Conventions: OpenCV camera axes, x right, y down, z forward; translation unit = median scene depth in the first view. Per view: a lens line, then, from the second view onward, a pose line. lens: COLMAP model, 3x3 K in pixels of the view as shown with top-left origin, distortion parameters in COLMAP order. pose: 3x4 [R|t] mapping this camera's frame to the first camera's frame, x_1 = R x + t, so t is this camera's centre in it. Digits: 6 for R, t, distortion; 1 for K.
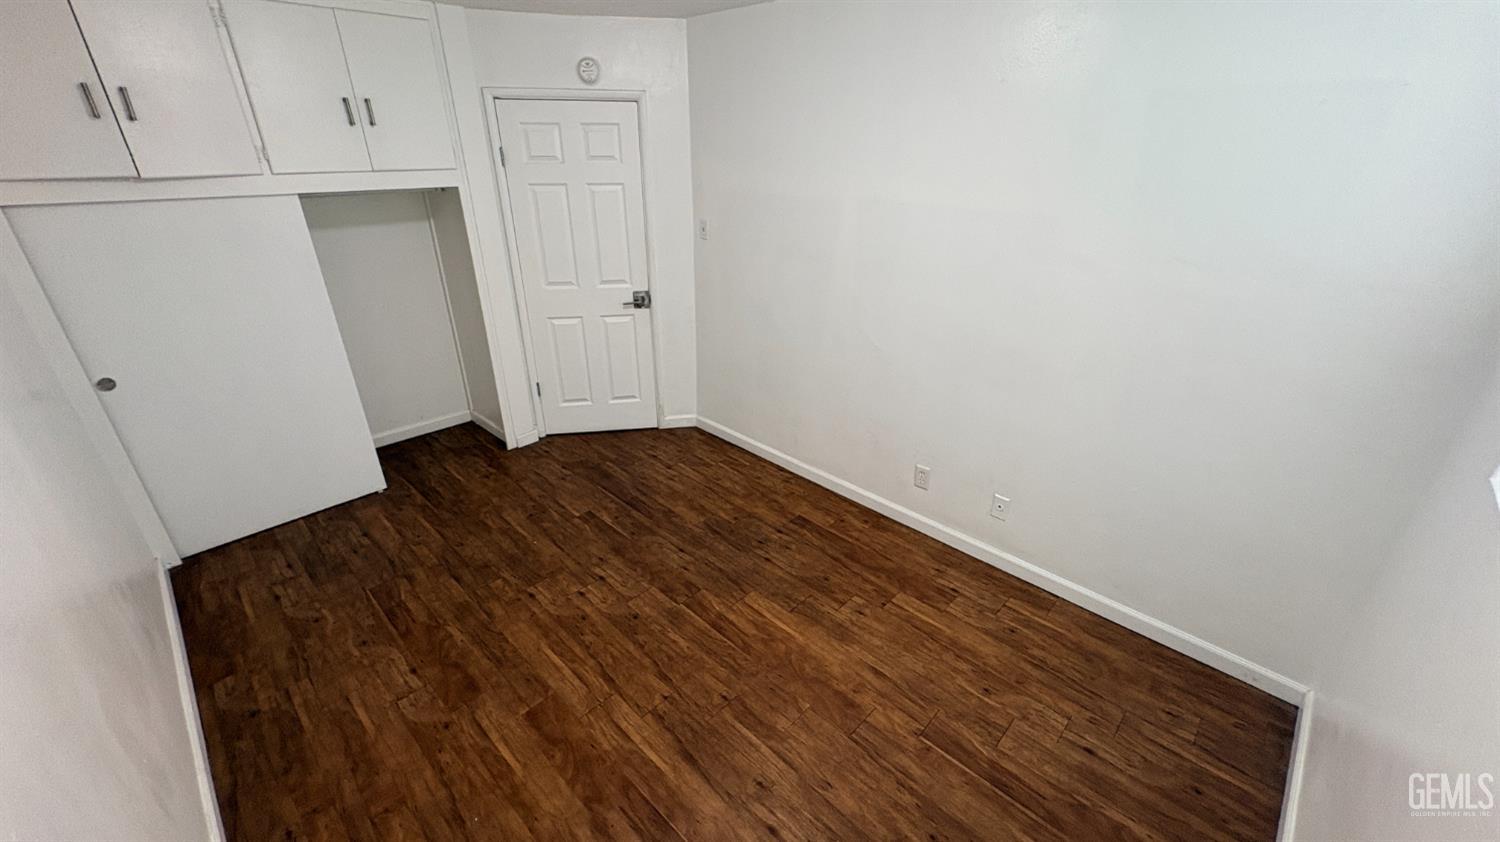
lens RADIAL K [[598.5, 0, 750.0], [0, 598.5, 421.0], [0, 0, 1]] dist [0.000325, 0.000729]
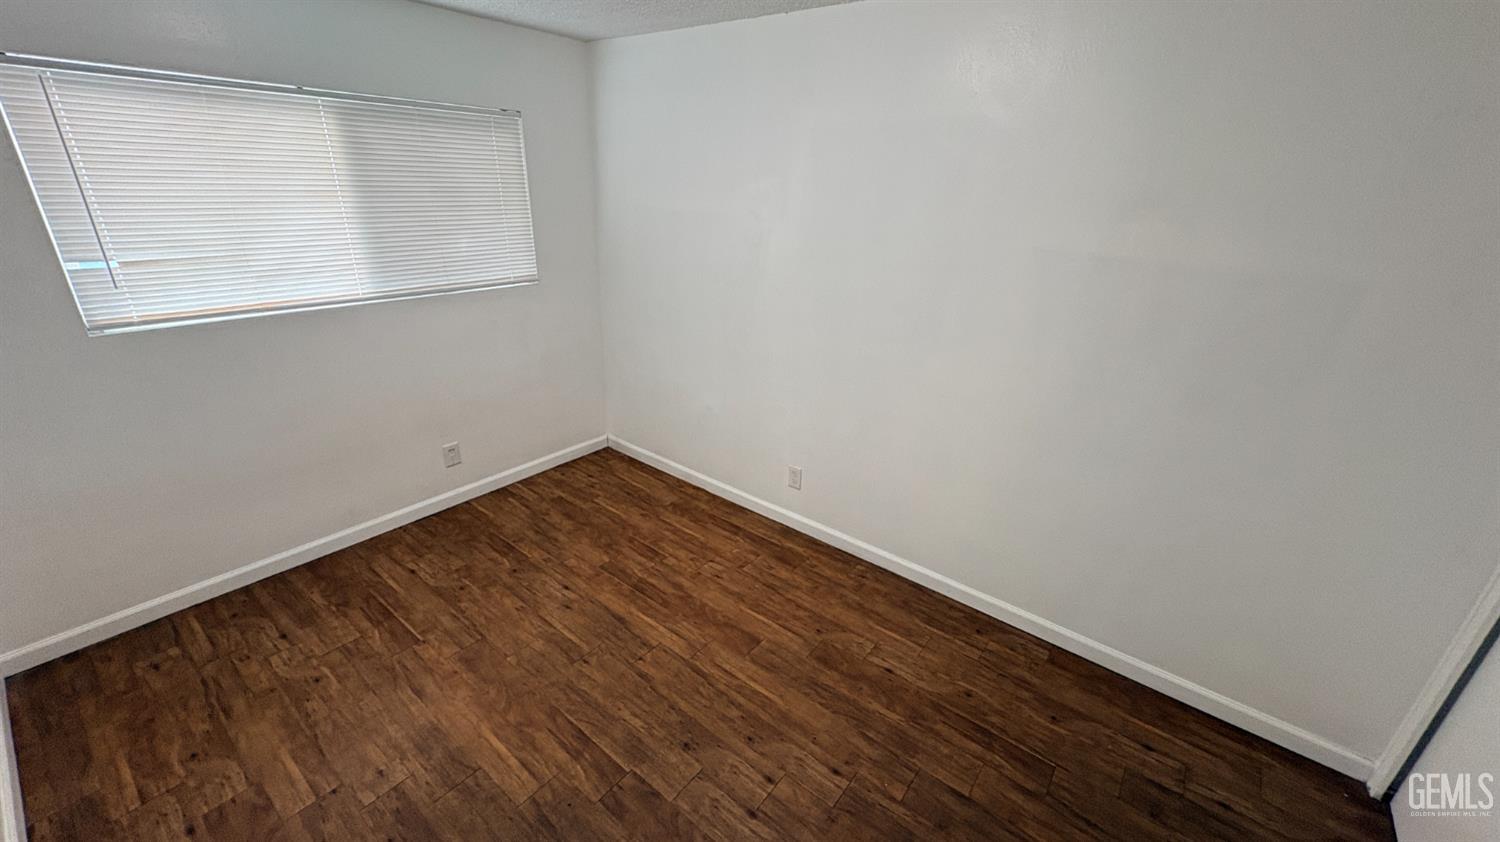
lens RADIAL K [[598.5, 0, 750.0], [0, 598.5, 421.0], [0, 0, 1]] dist [0.000325, 0.000729]
pose [[-0.994496, -0.001862, -0.104756, -0.193876], [-0.078639, 0.673961, 0.734570, -0.561796], [0.069234, 0.738765, -0.670398, 1.236551]]
